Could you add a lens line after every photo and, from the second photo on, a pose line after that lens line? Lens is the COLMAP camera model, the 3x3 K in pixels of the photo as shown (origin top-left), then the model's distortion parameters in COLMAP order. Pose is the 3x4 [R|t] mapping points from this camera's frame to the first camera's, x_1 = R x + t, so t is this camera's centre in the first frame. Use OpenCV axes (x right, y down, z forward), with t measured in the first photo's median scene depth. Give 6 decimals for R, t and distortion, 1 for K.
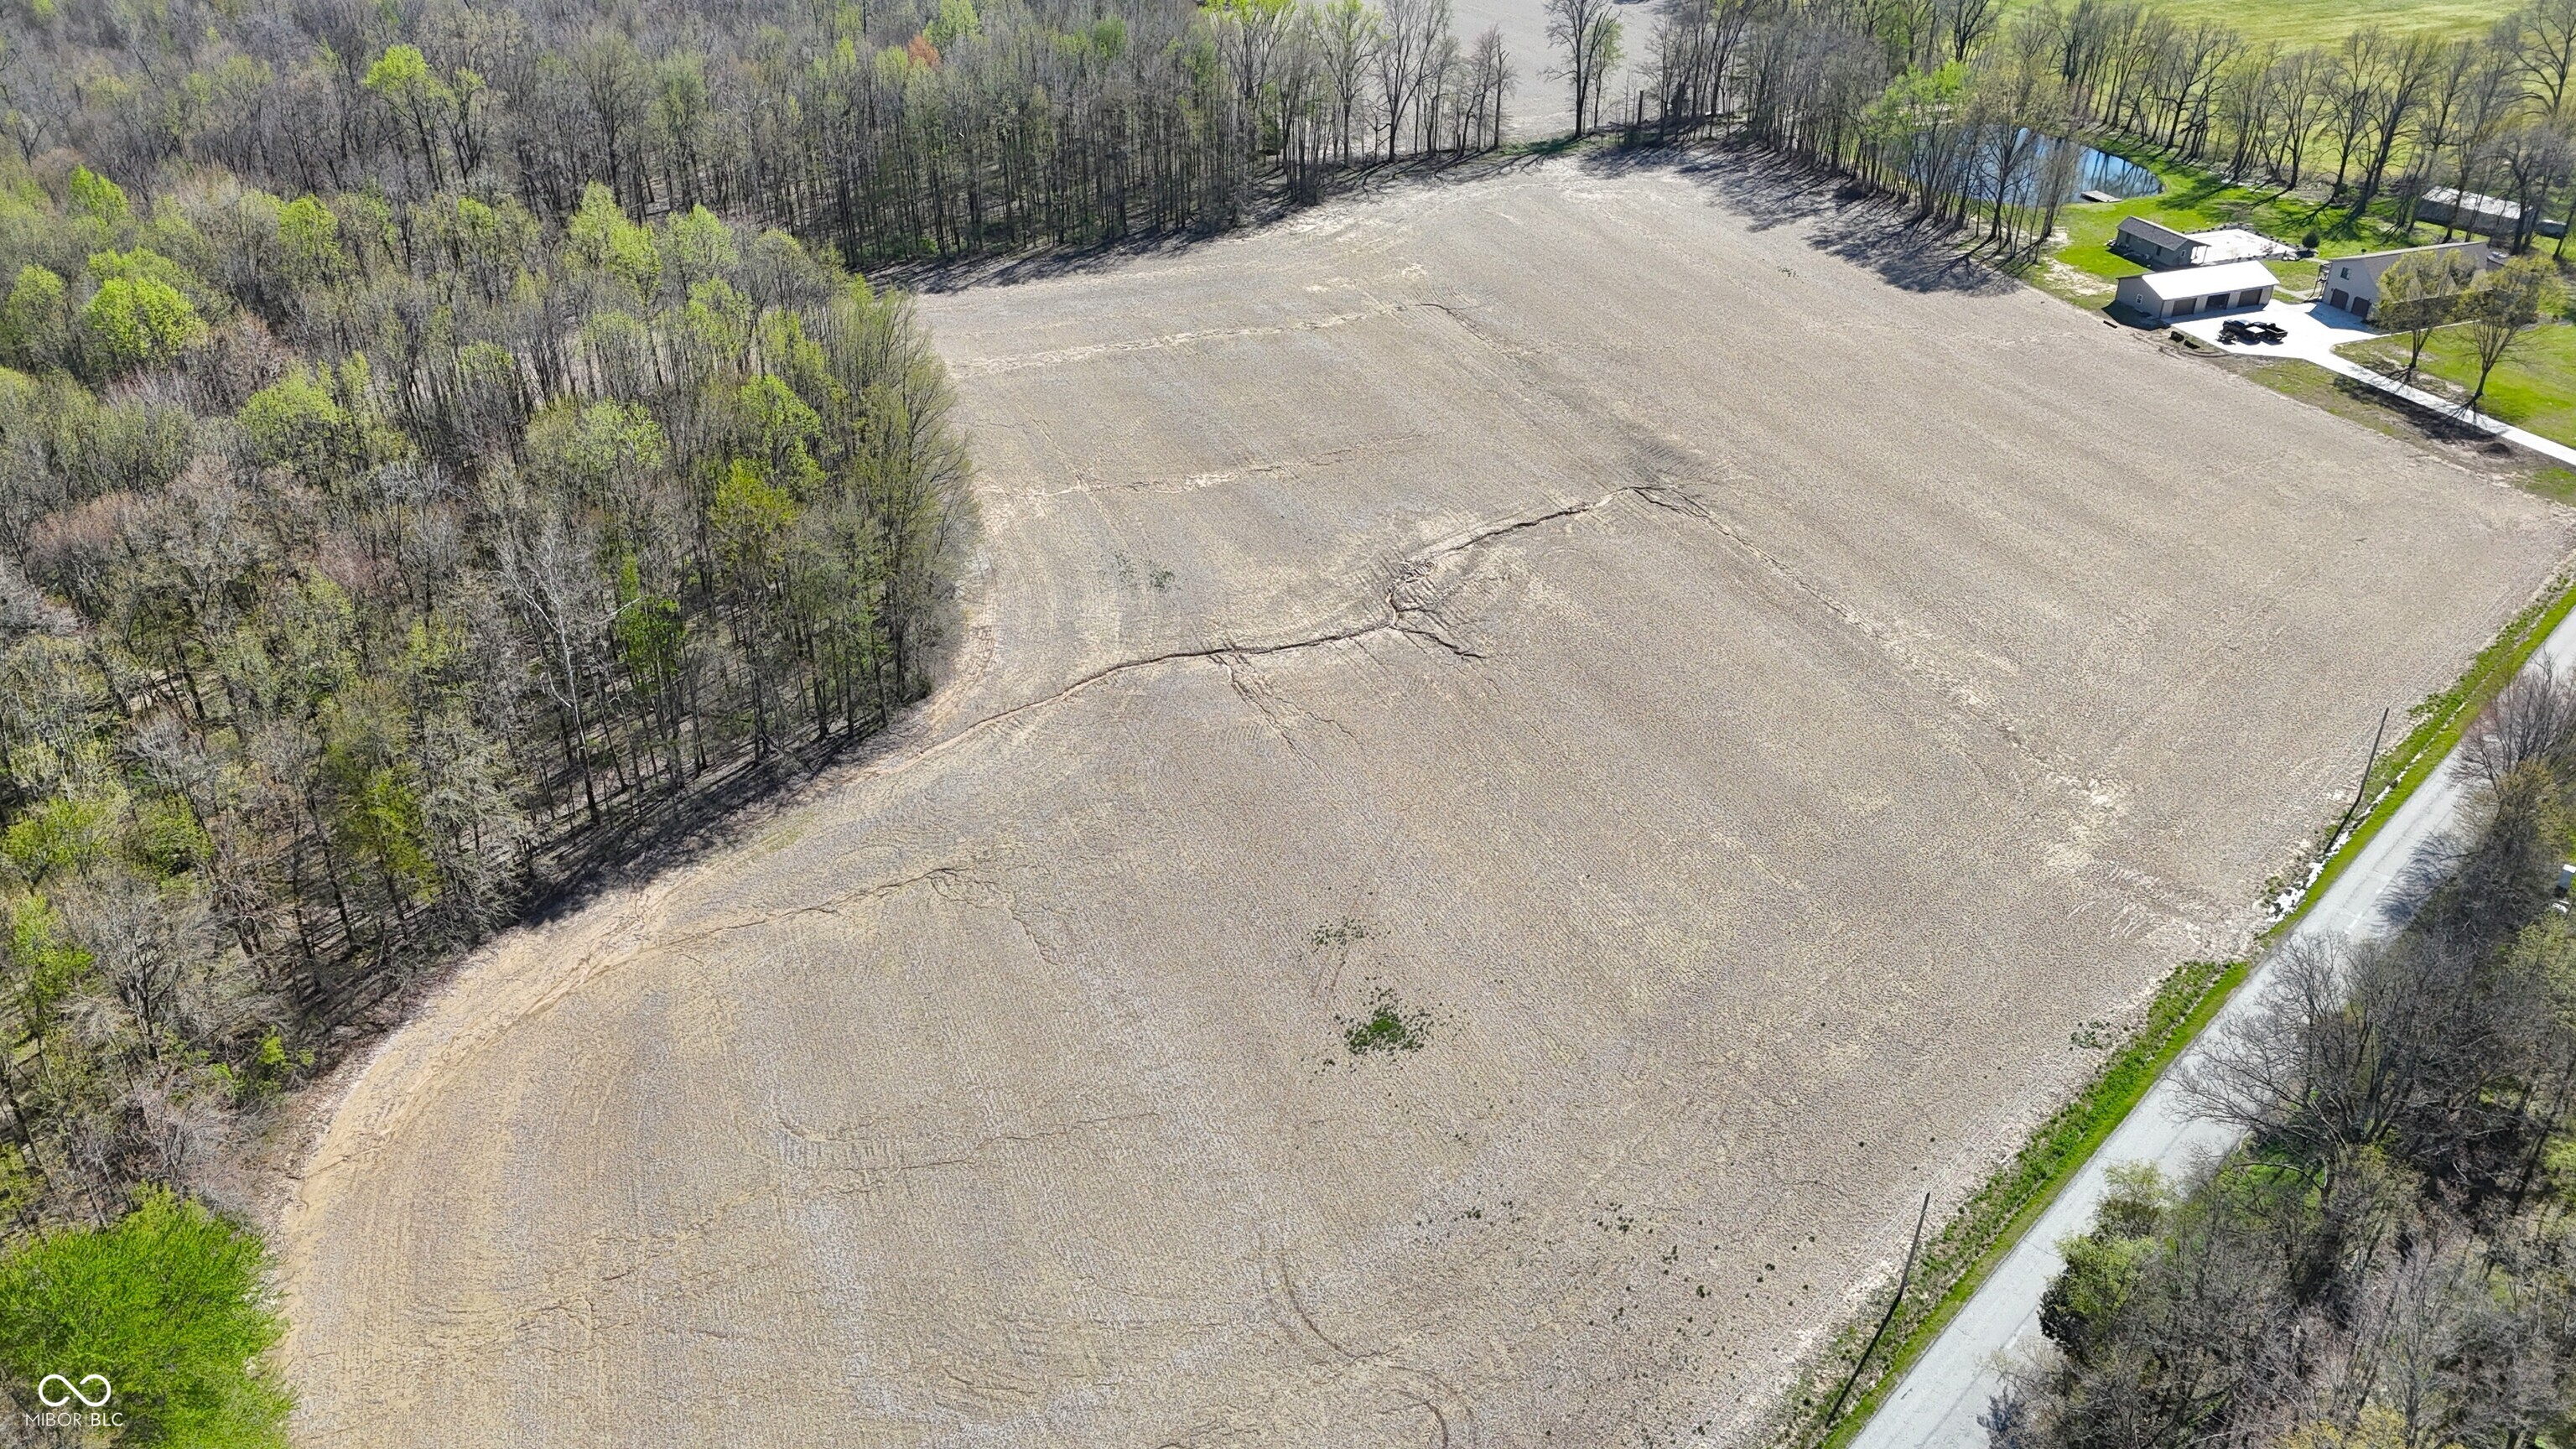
lens RADIAL K [[1914.8, 0, 1299.6], [0, 1914.8, 722.1], [0, 0, 1]] dist [0.114287, -0.139265]
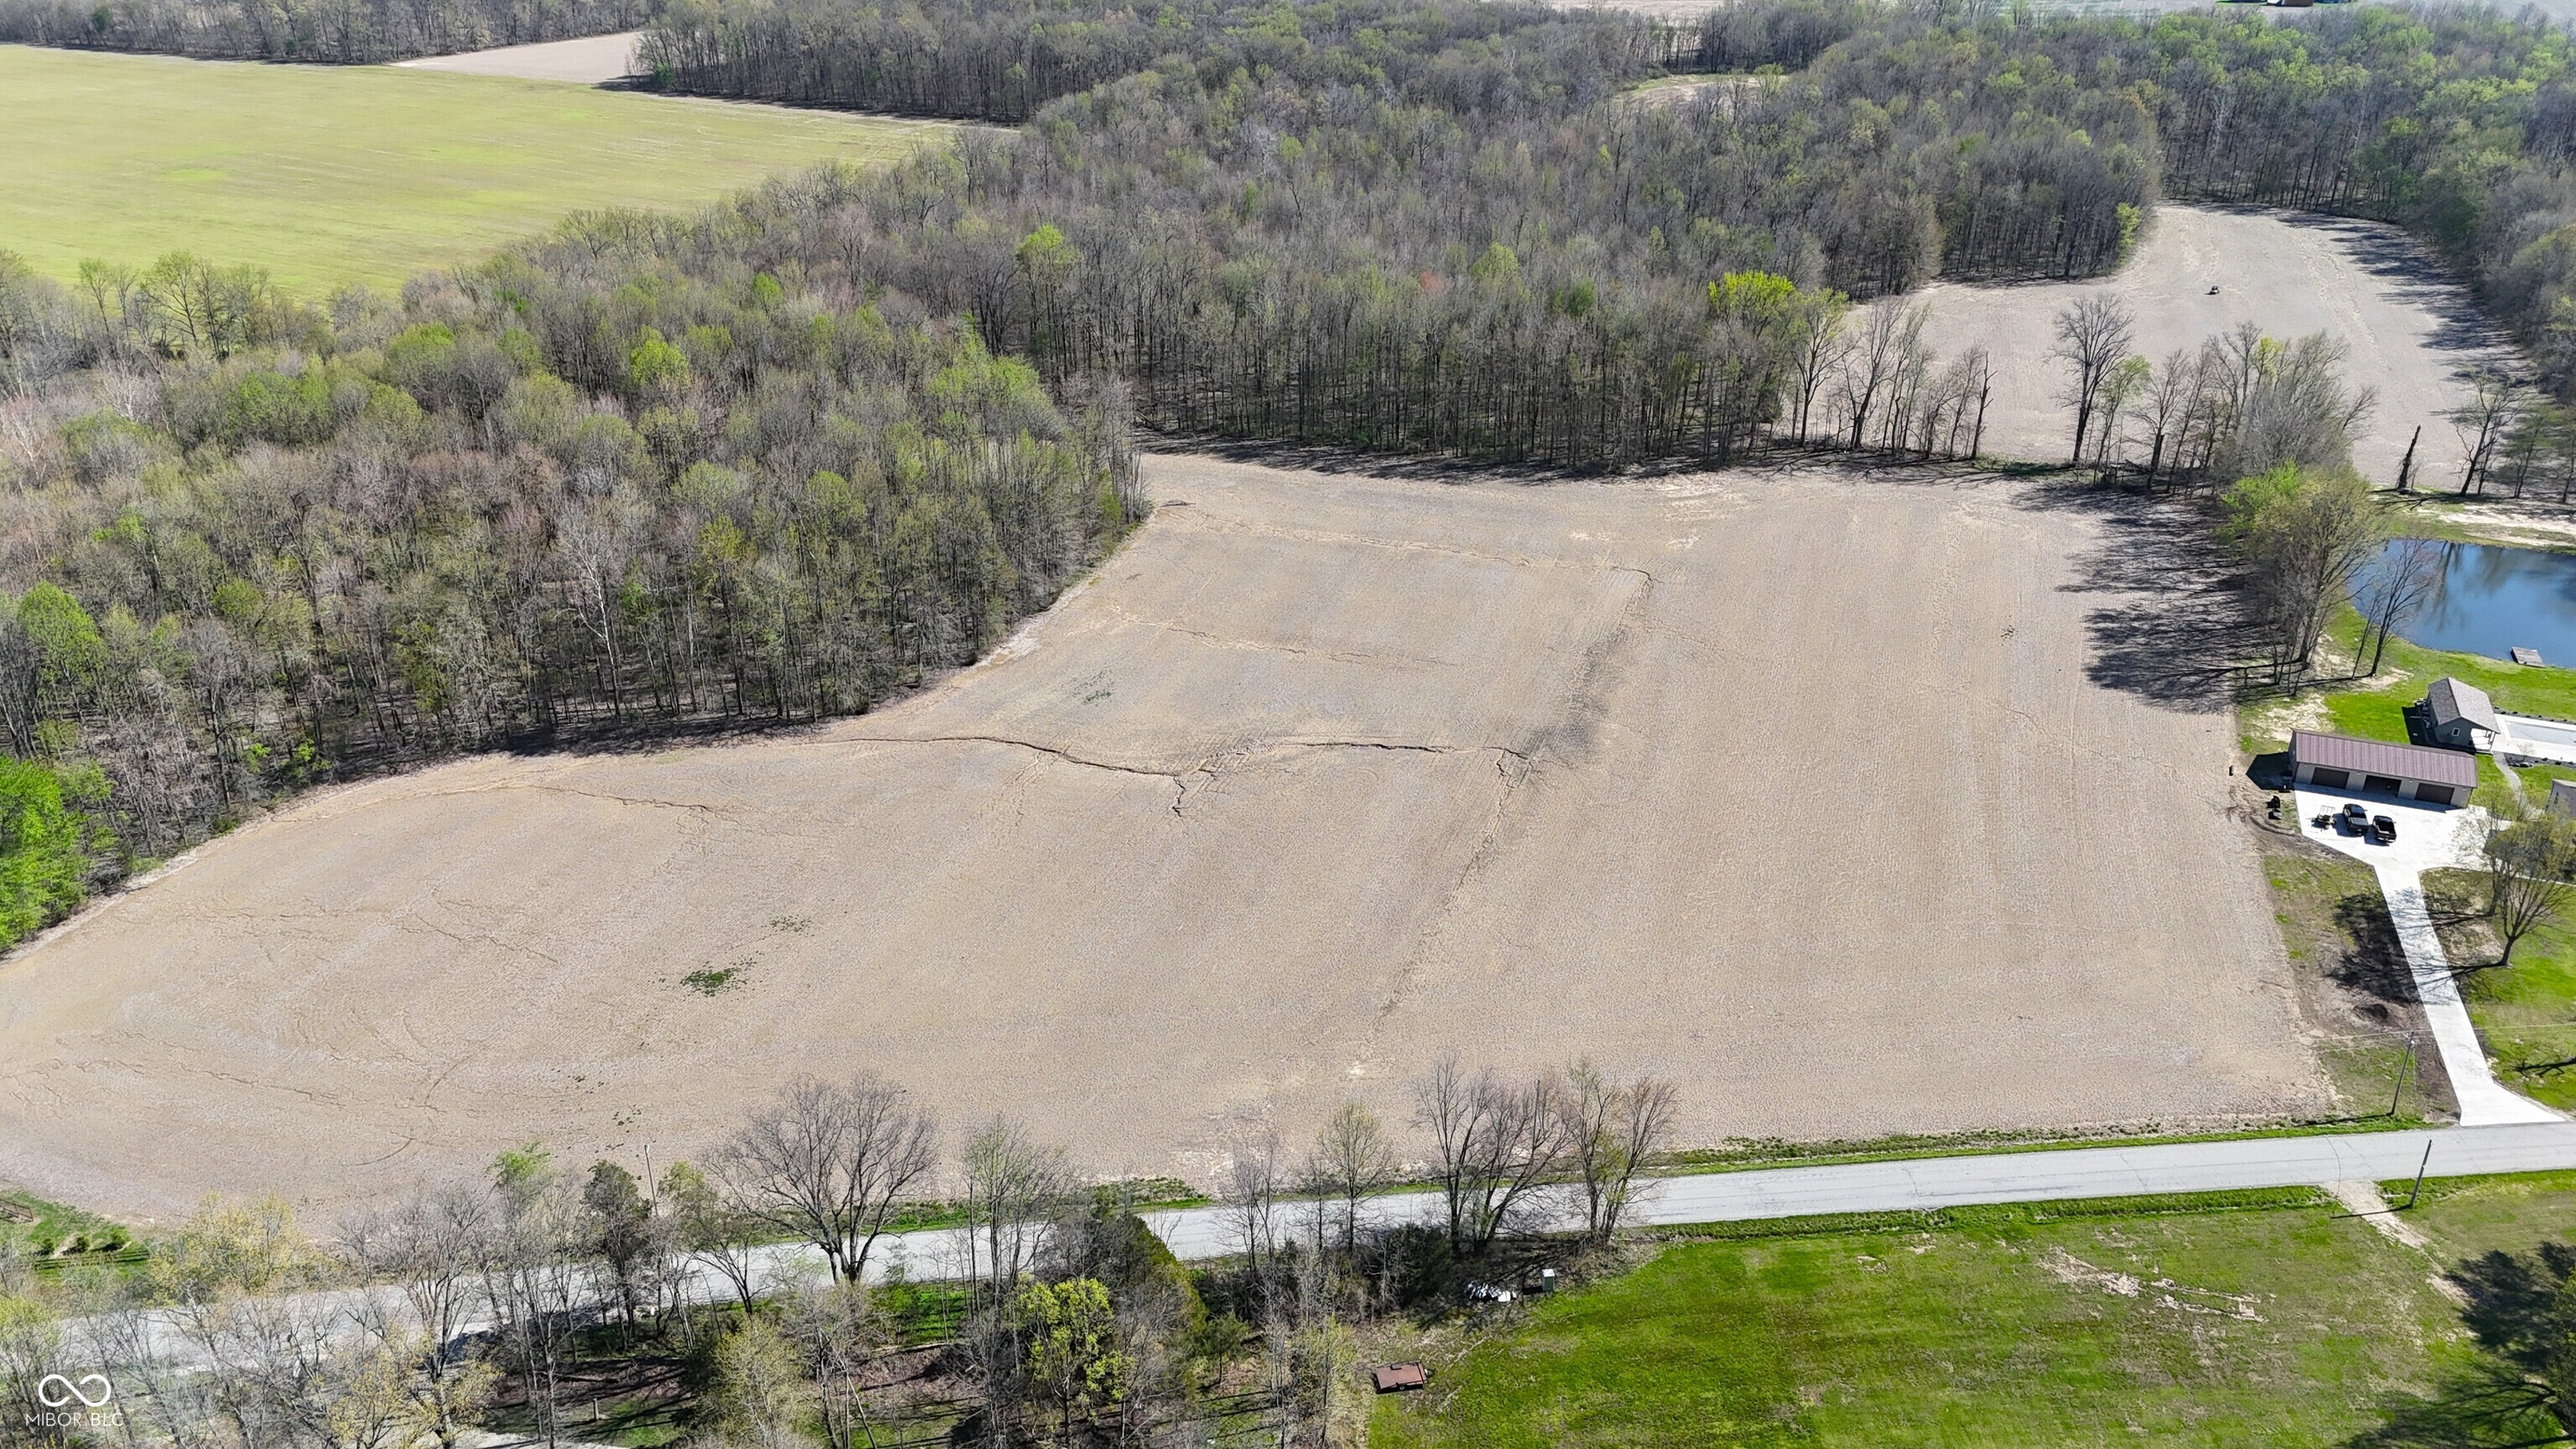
lens RADIAL K [[1945.1, 0, 1288.0], [0, 1945.1, 724.5], [0, 0, 1]] dist [0.110957, -0.152755]
pose [[0.754156, 0.282033, -0.593048, 0.772899], [-0.333859, 0.942328, 0.023582, -0.126632], [0.565497, 0.180211, 0.804821, 0.035062]]
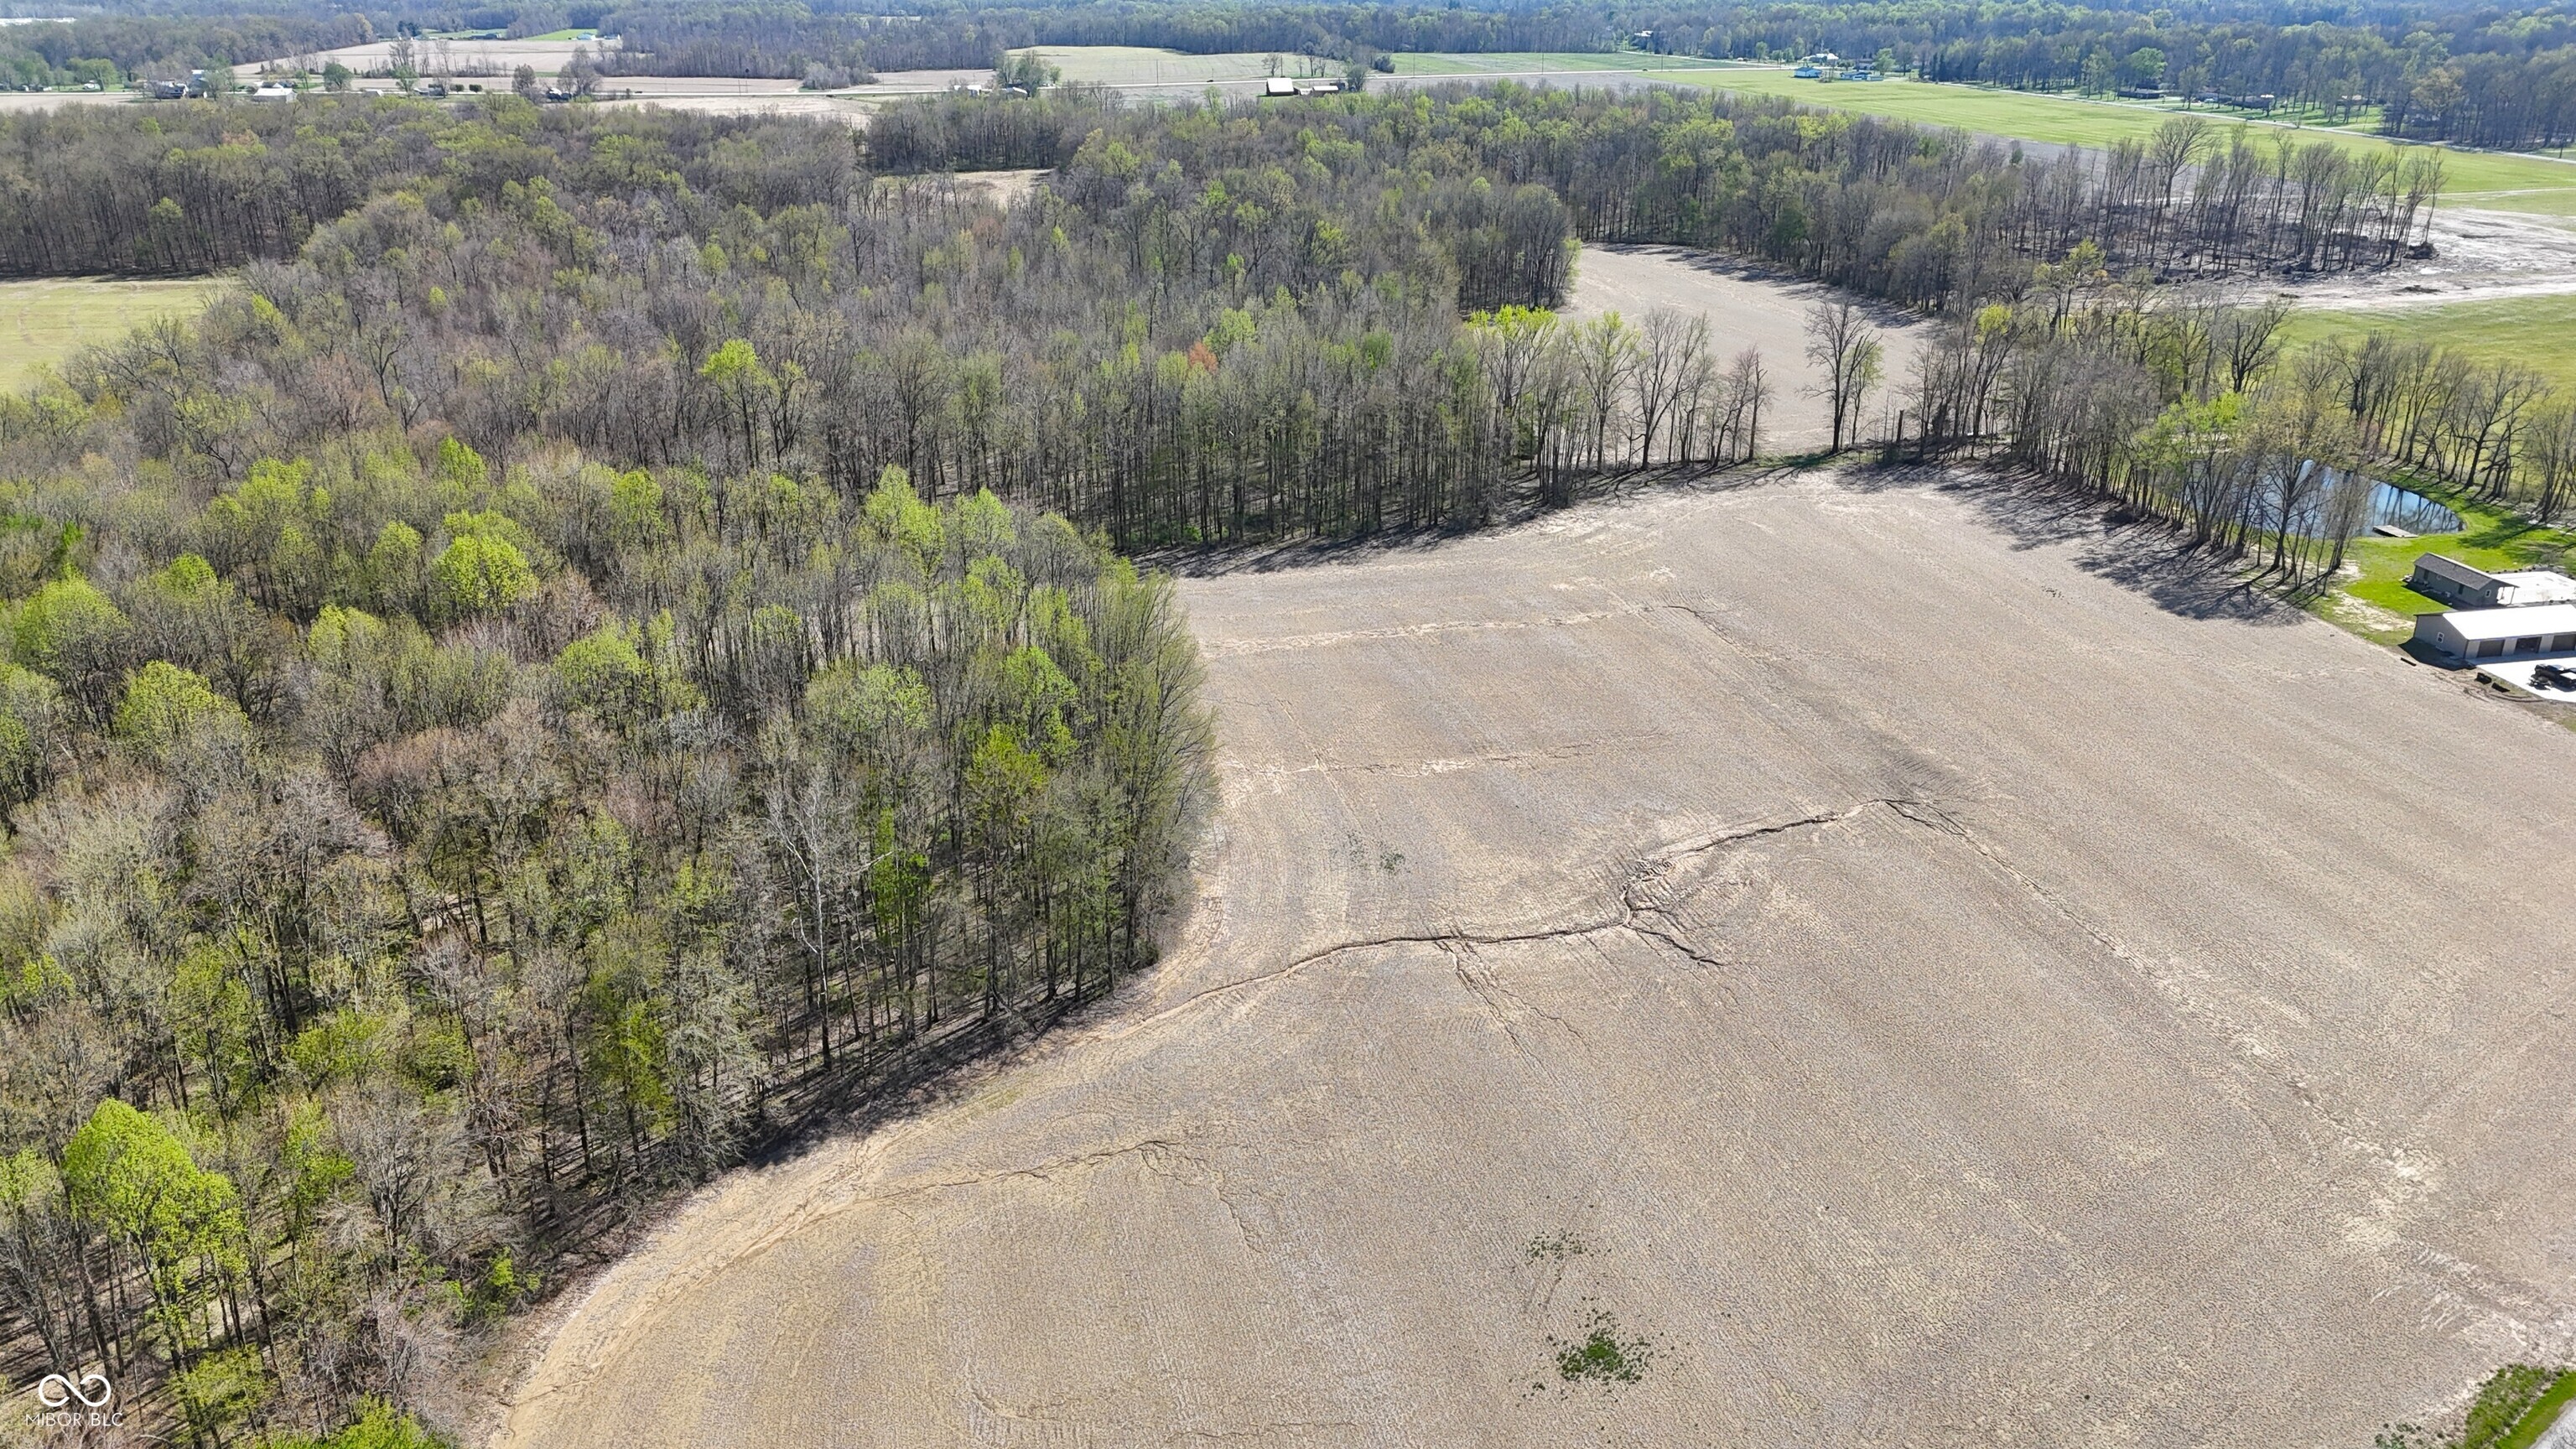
lens RADIAL K [[1914.7, 0, 1282.6], [0, 1914.7, 717.8], [0, 0, 1]] dist [0.083852, -0.079269]
pose [[0.989800, 0.051605, -0.132787, -0.000048], [-0.070903, 0.986890, -0.144984, -0.000097], [0.123564, 0.152920, 0.980483, 0.002609]]
